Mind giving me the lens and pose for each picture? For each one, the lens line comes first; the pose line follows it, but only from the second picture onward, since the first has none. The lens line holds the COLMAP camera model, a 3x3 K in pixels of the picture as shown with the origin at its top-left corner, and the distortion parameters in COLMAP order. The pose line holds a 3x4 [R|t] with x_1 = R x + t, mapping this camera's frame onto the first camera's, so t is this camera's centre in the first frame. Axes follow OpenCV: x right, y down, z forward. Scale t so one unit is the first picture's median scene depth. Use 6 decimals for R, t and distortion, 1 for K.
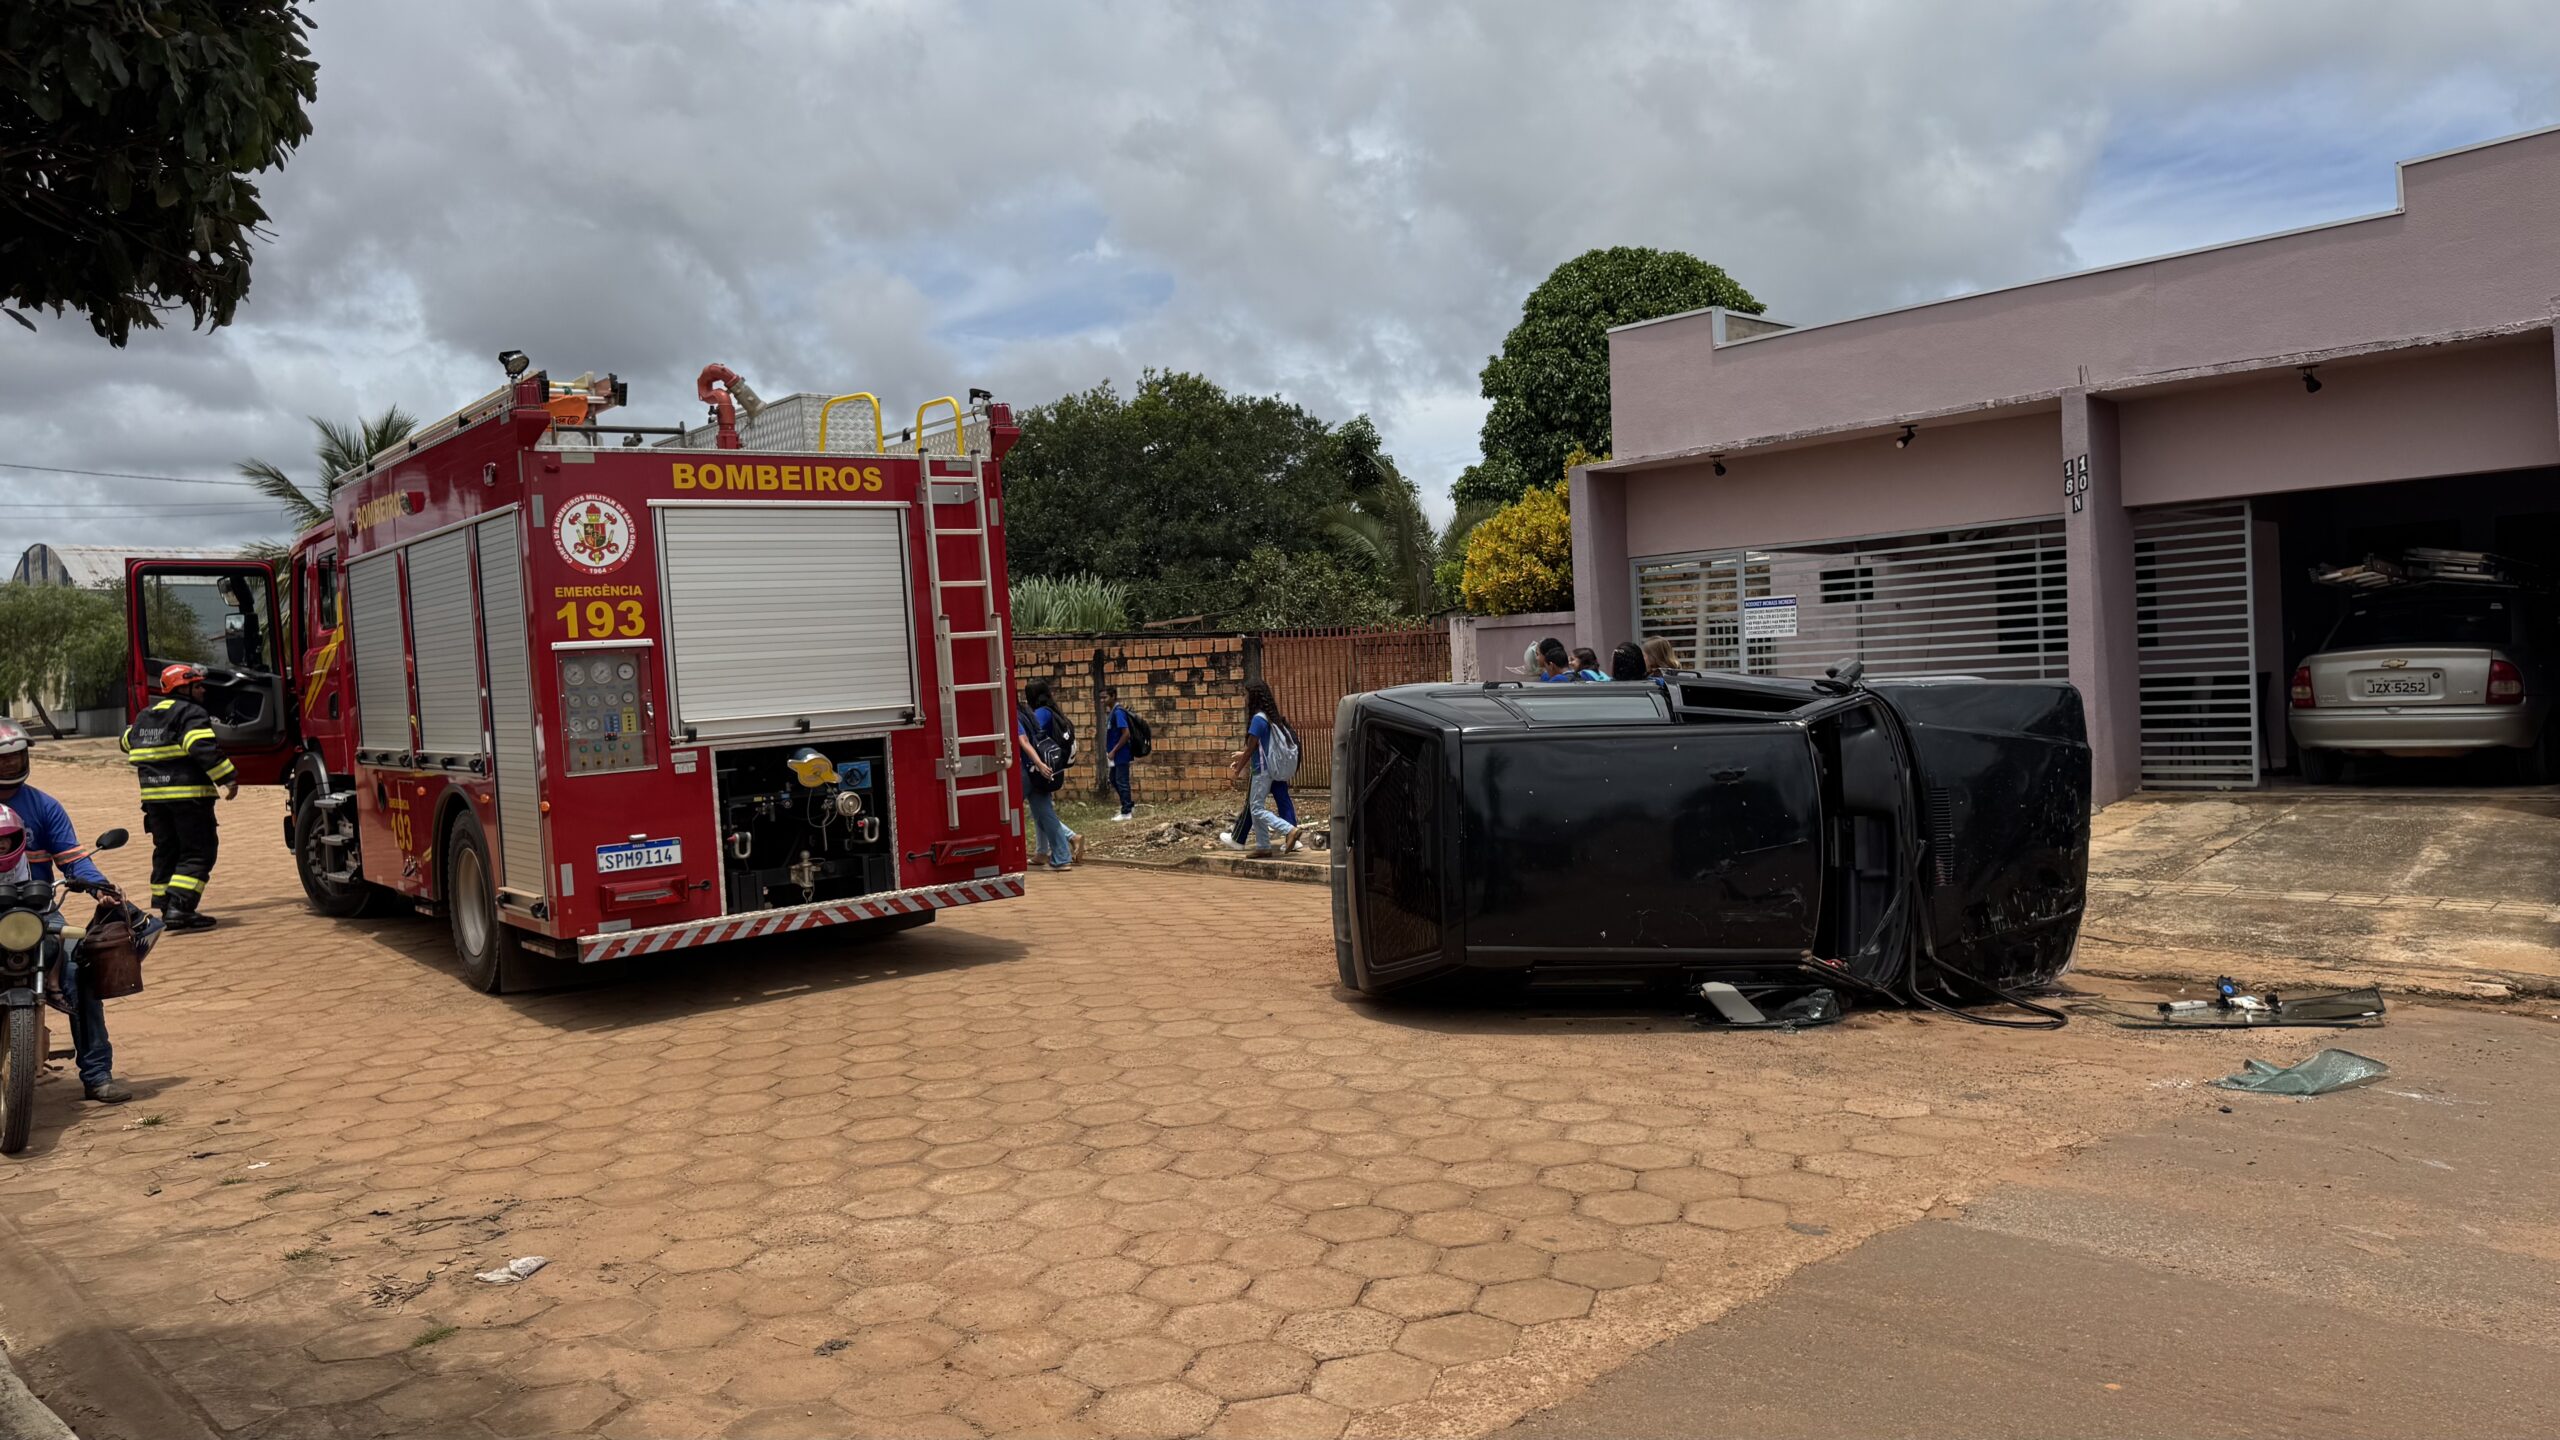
lens RADIAL K [[1822.5, 0, 1321.7], [0, 1822.5, 722.5], [0, 0, 1]] dist [0.155583, -0.338121]
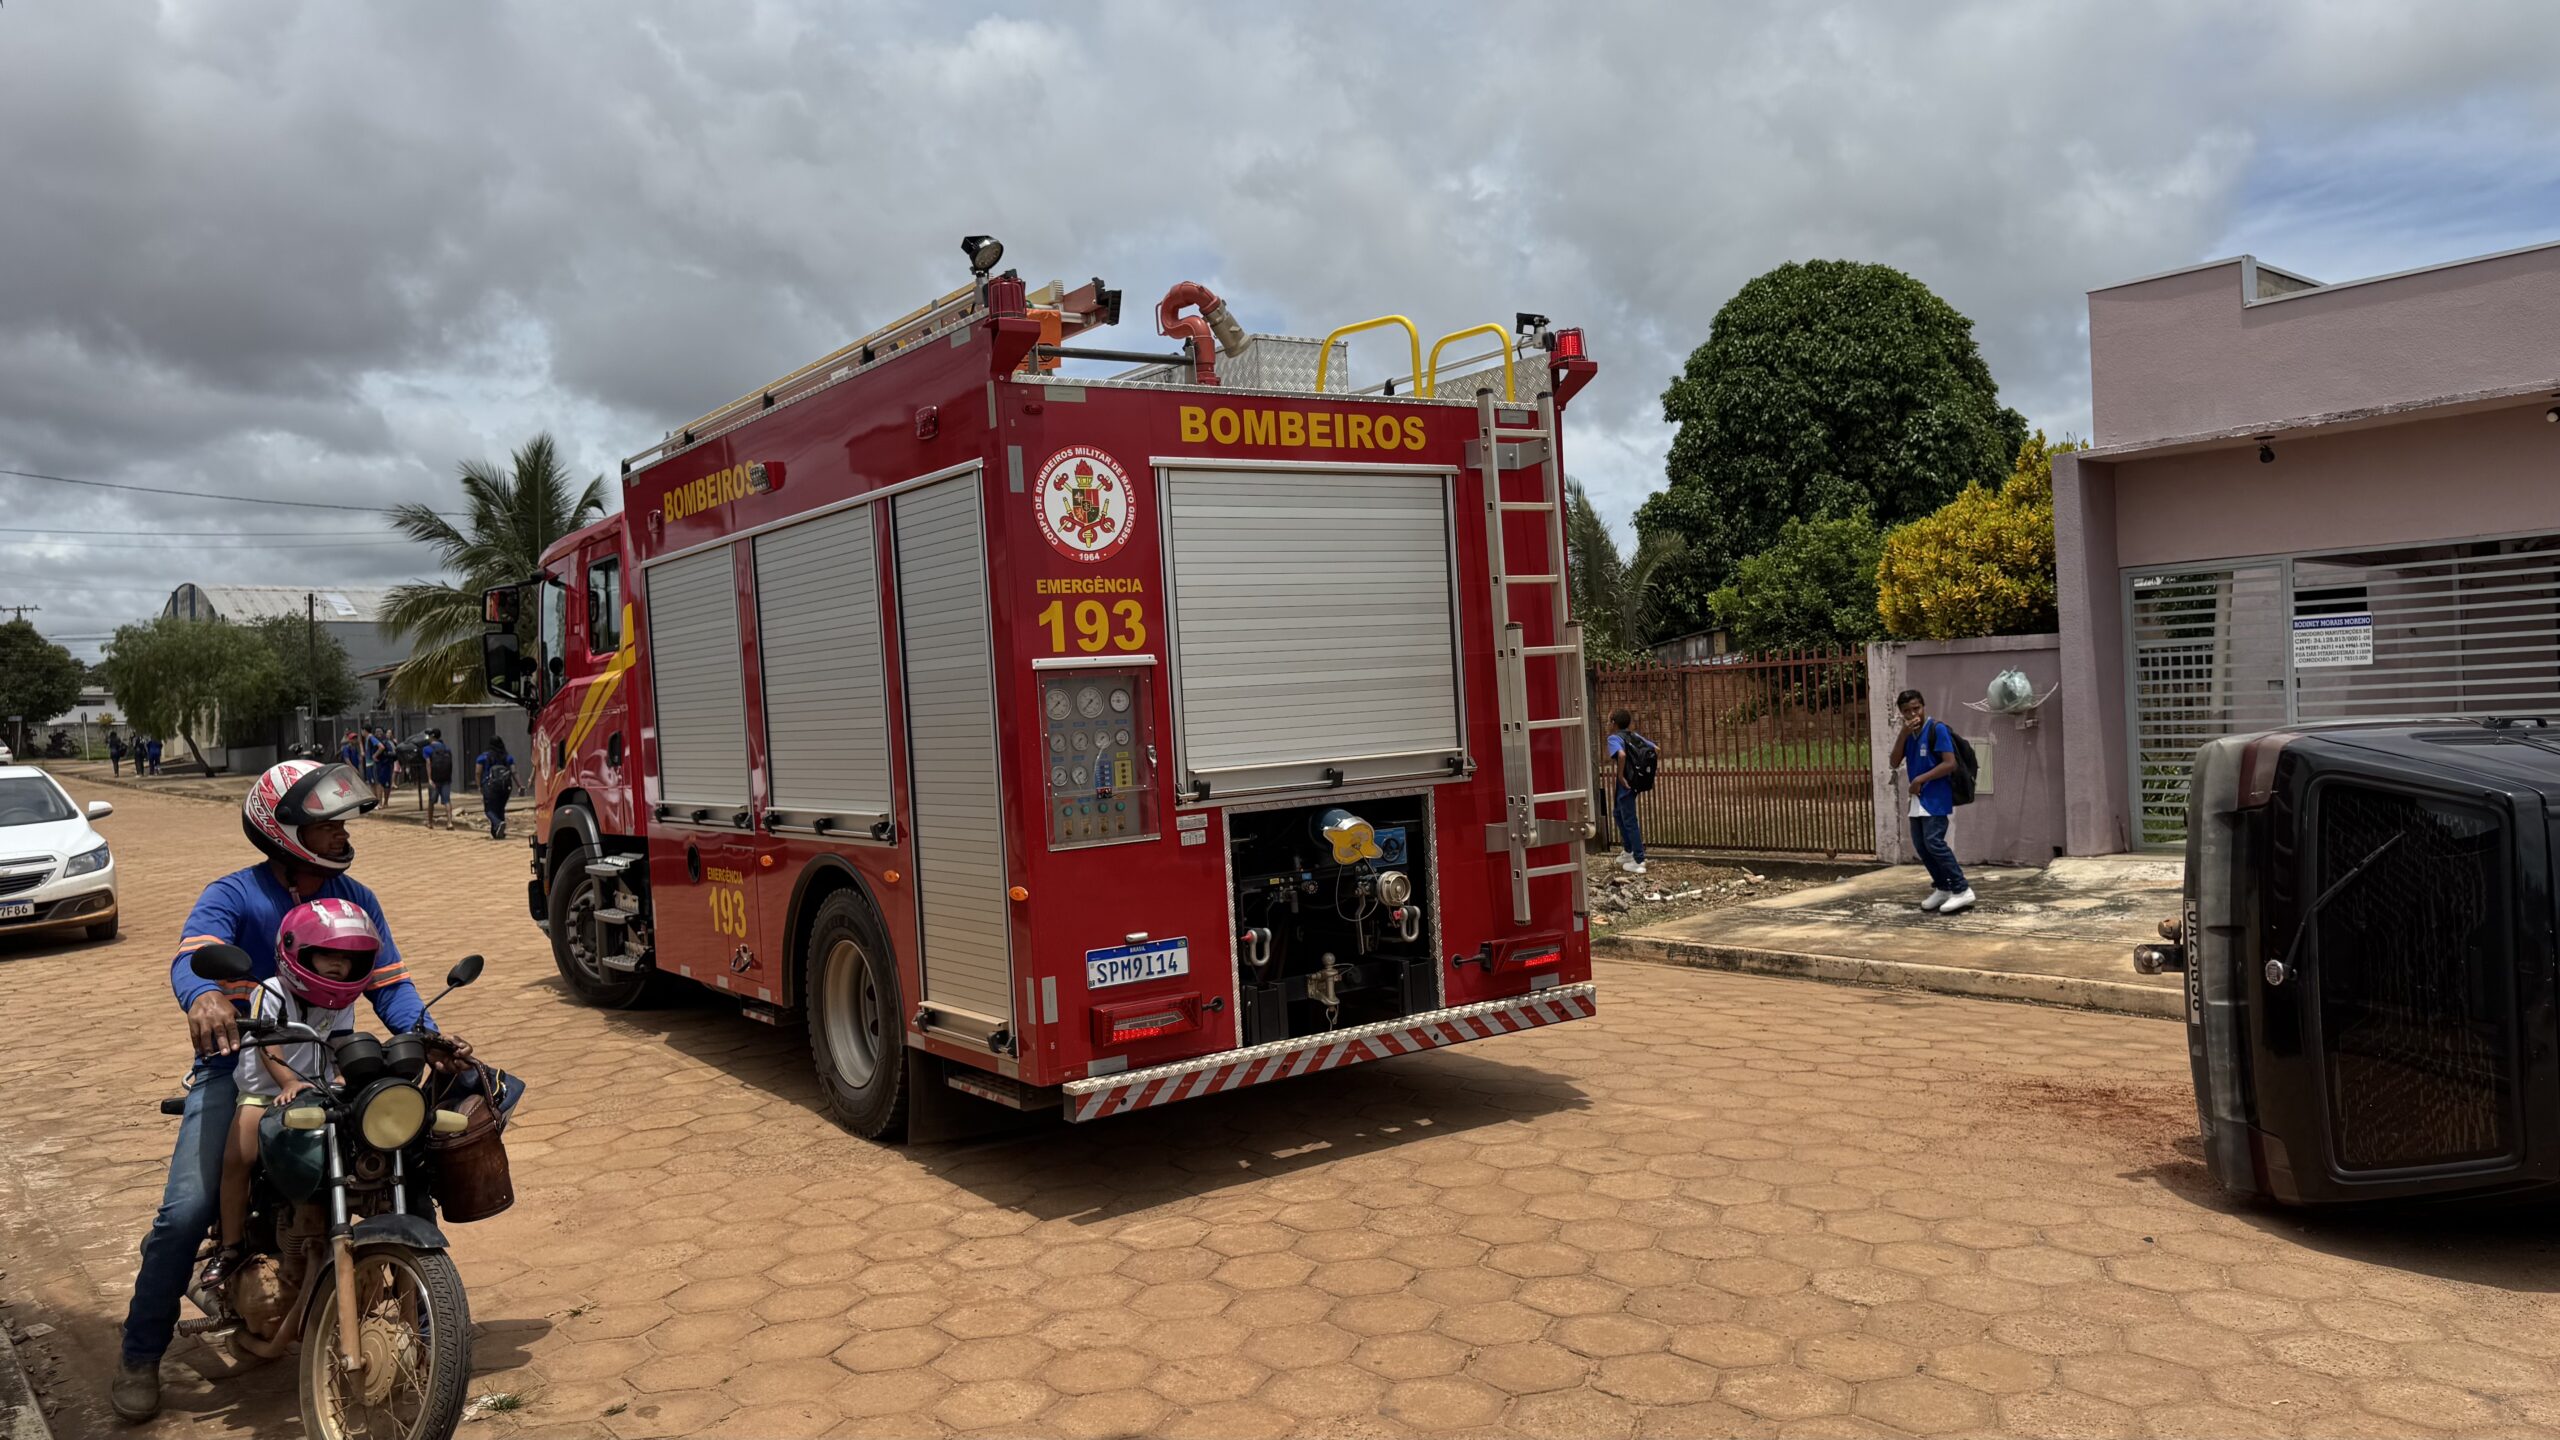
lens RADIAL K [[1767.3, 0, 1240.1], [0, 1767.3, 730.6], [0, 0, 1]] dist [0.053464, -0.101906]
pose [[0.998161, 0.001456, -0.060609, -0.269593], [-0.002643, 0.999806, -0.019522, -0.002957], [0.060569, 0.019646, 0.997971, 0.310197]]
